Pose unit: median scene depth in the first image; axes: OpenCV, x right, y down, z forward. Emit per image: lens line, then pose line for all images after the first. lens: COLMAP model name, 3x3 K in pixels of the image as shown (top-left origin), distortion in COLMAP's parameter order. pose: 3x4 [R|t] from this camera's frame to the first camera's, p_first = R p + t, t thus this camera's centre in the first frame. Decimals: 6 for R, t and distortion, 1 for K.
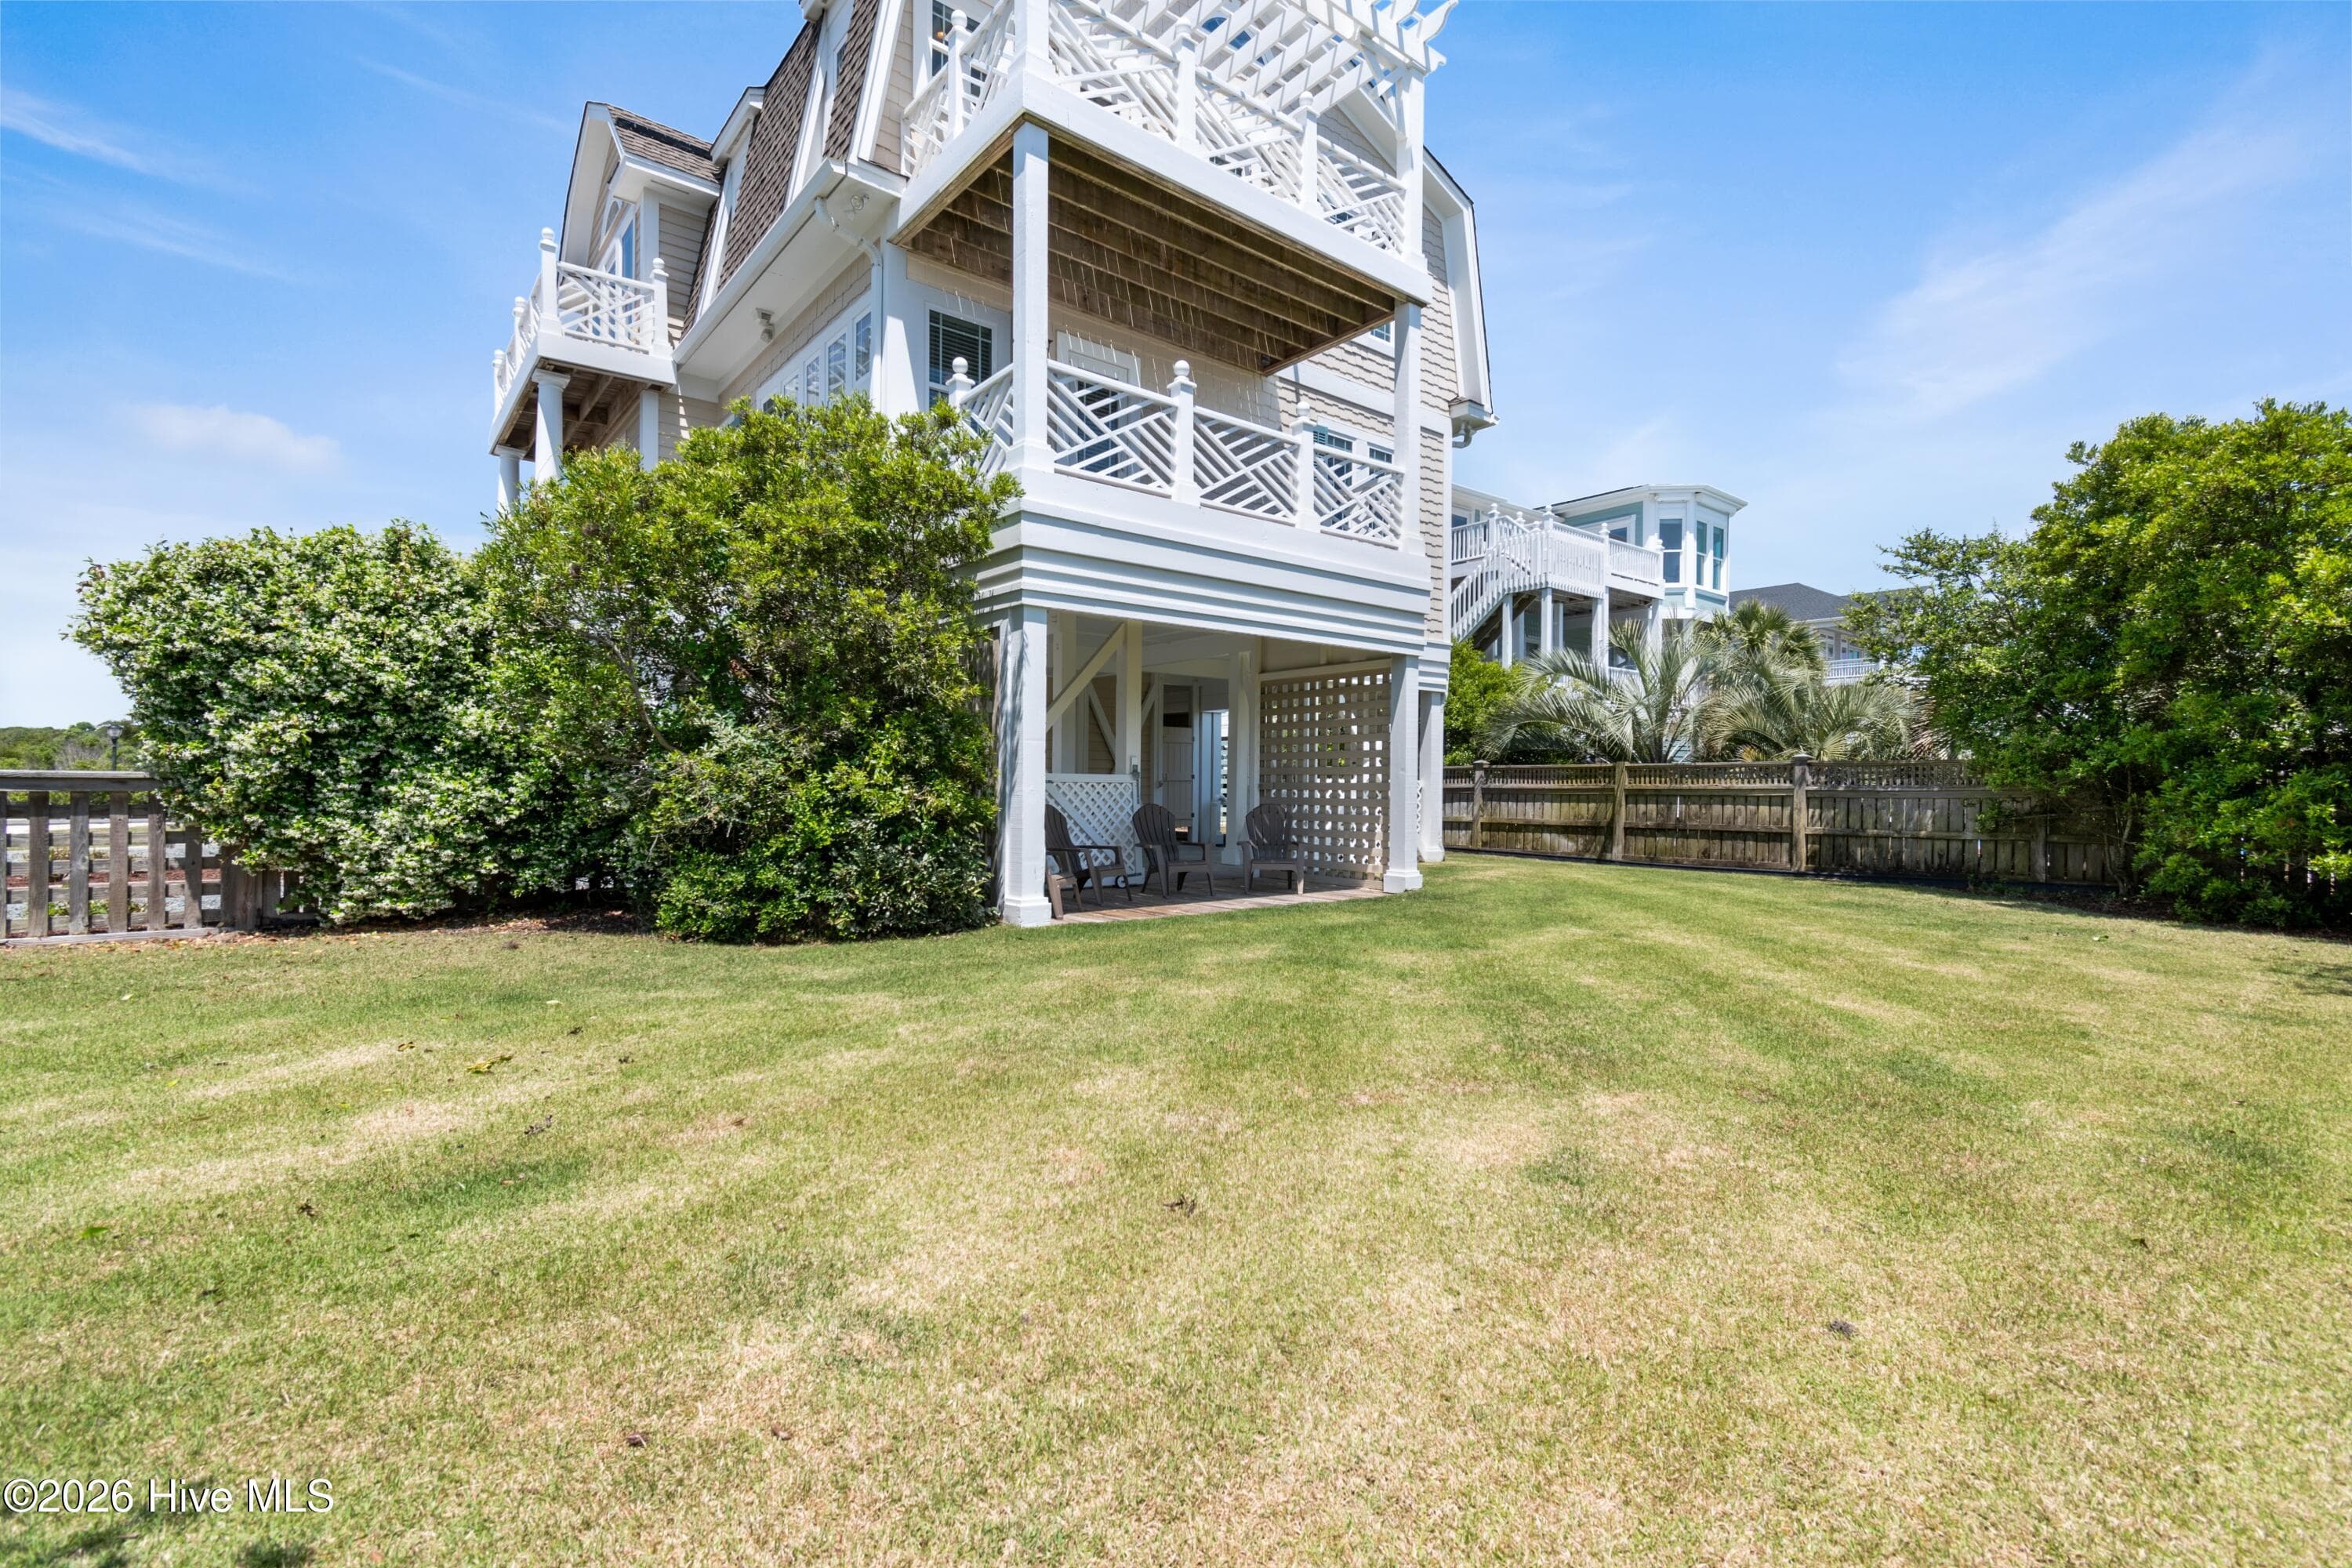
lens RADIAL K [[1049.8, 0, 1176.0], [0, 1049.8, 784.0], [0, 0, 1]] dist [0.001440, -0.000584]
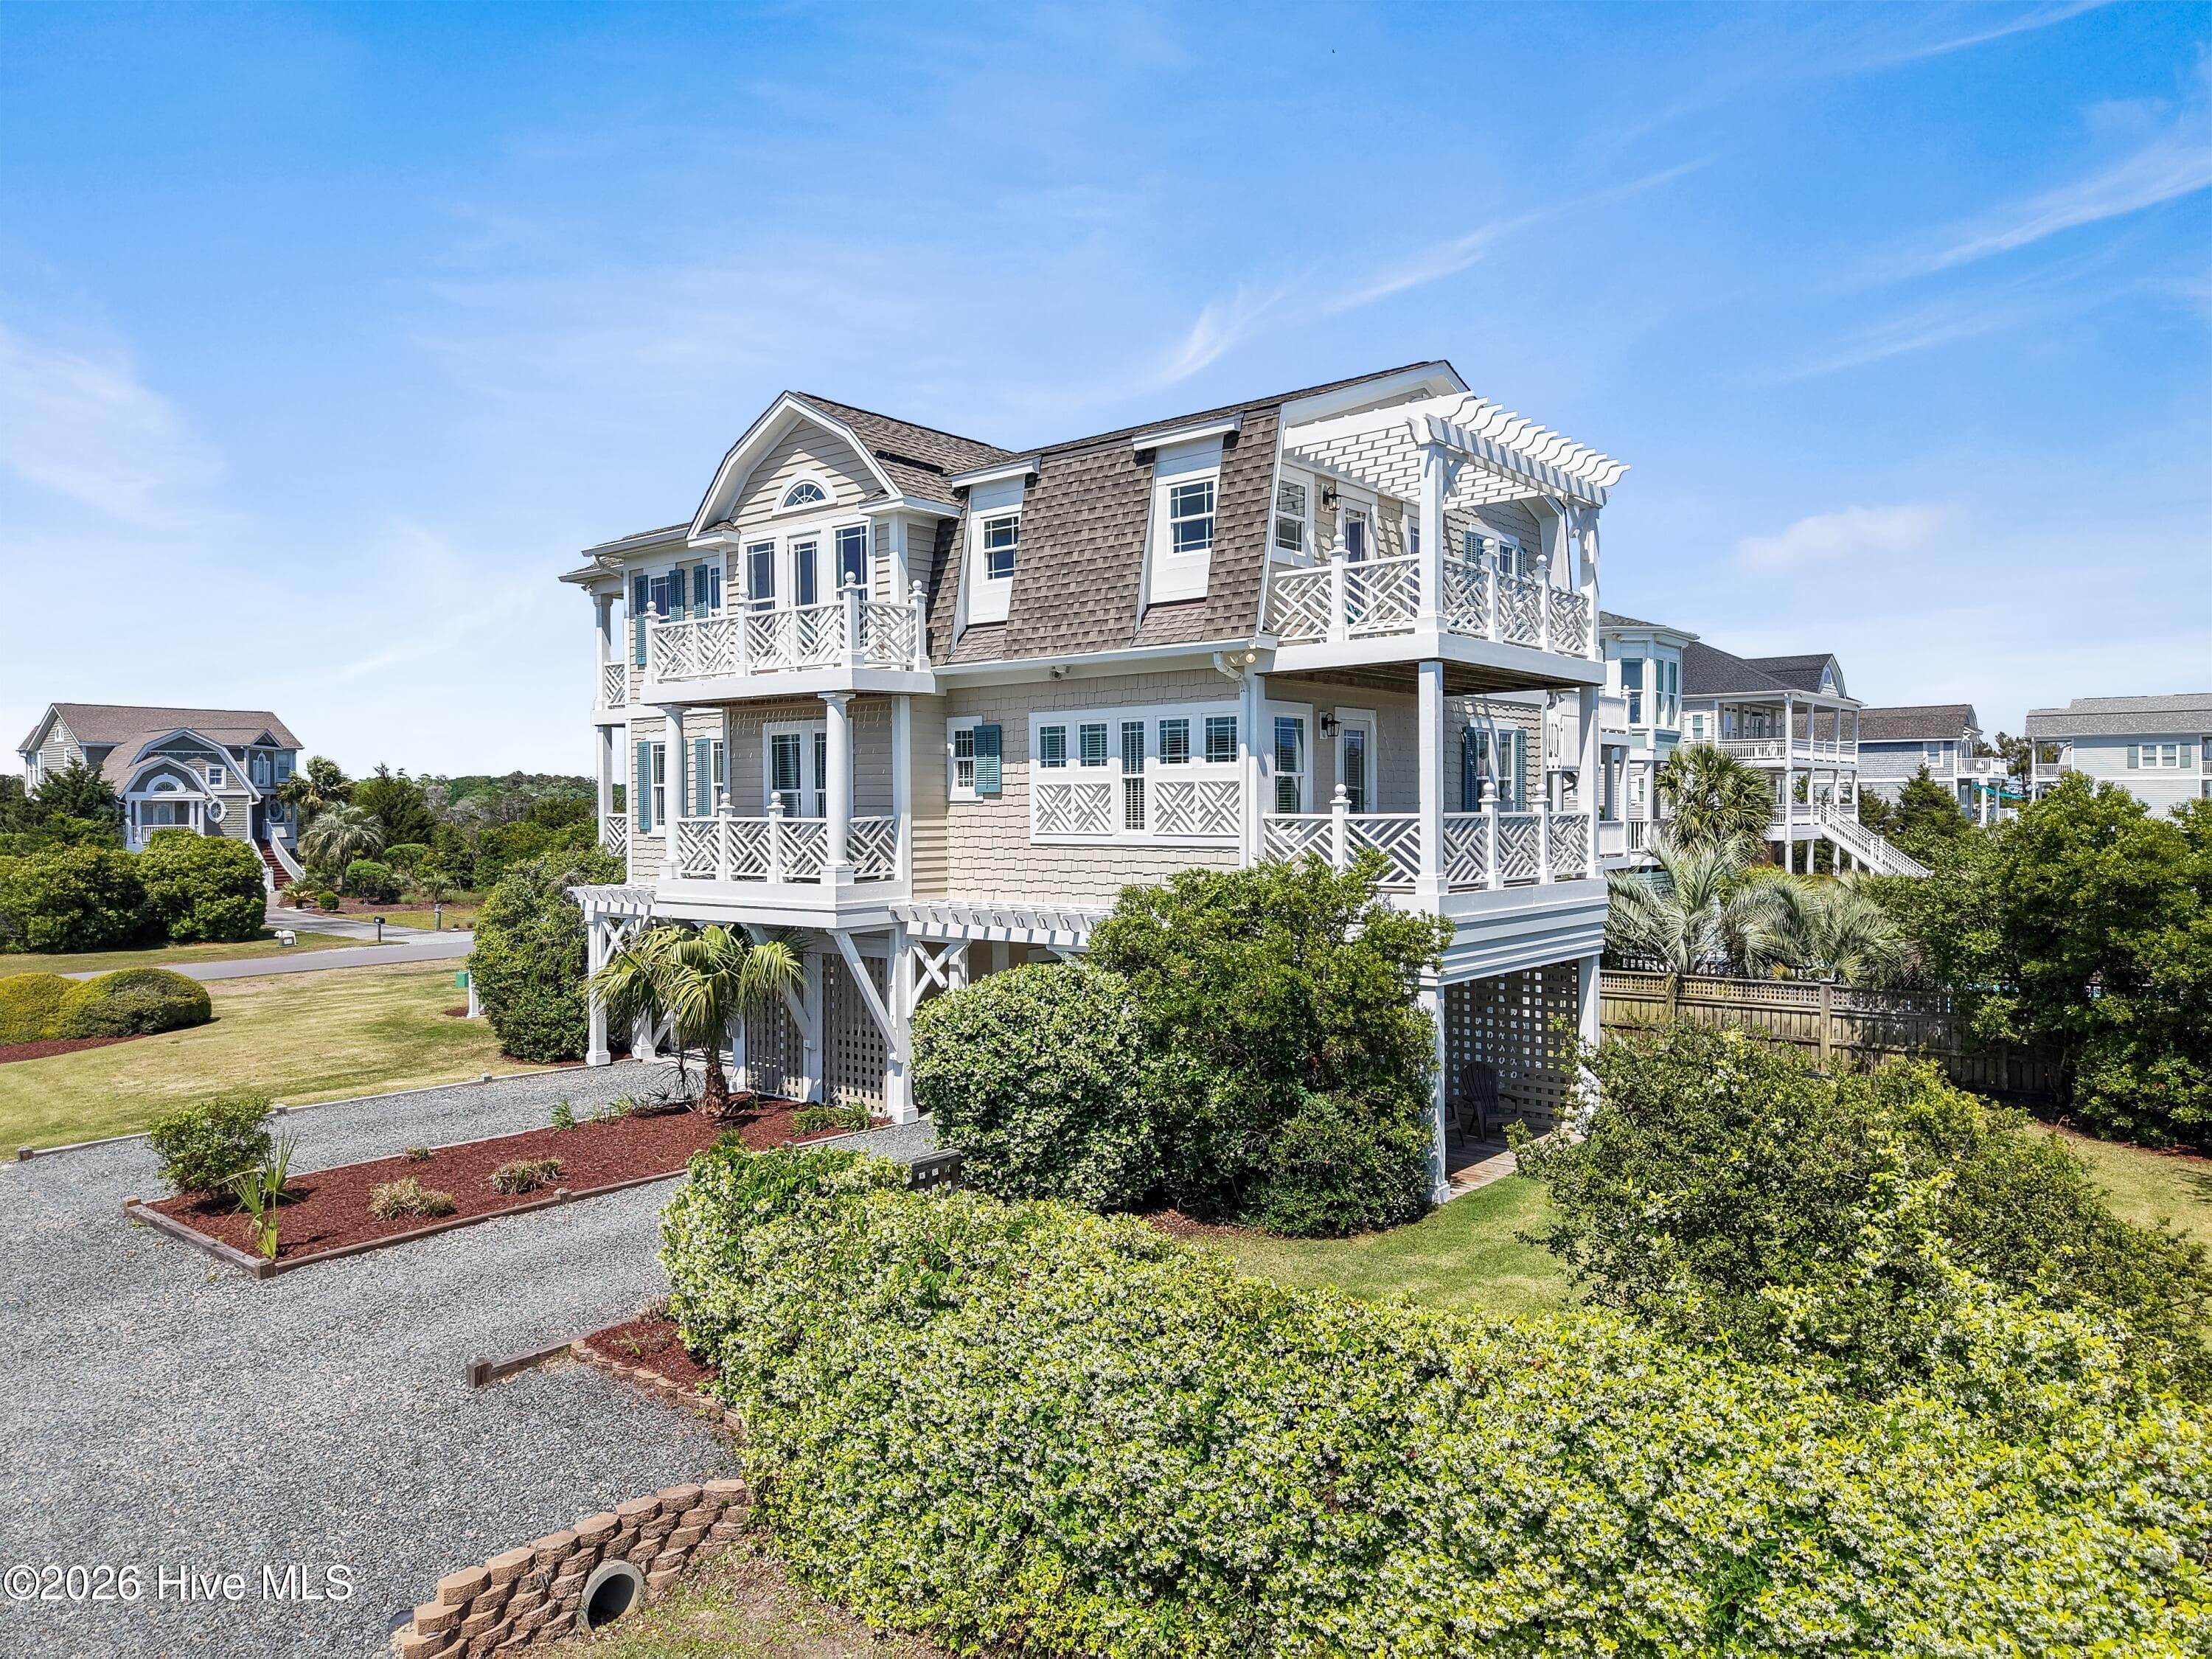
lens RADIAL K [[1464.0, 0, 1101.1], [0, 1464.0, 815.6], [0, 0, 1]] dist [0.025673, -0.031928]
pose [[0.981800, -0.013495, 0.189436, -0.833293], [0.011413, 0.999862, 0.012077, -0.368826], [-0.189573, -0.009695, 0.981819, -0.786236]]
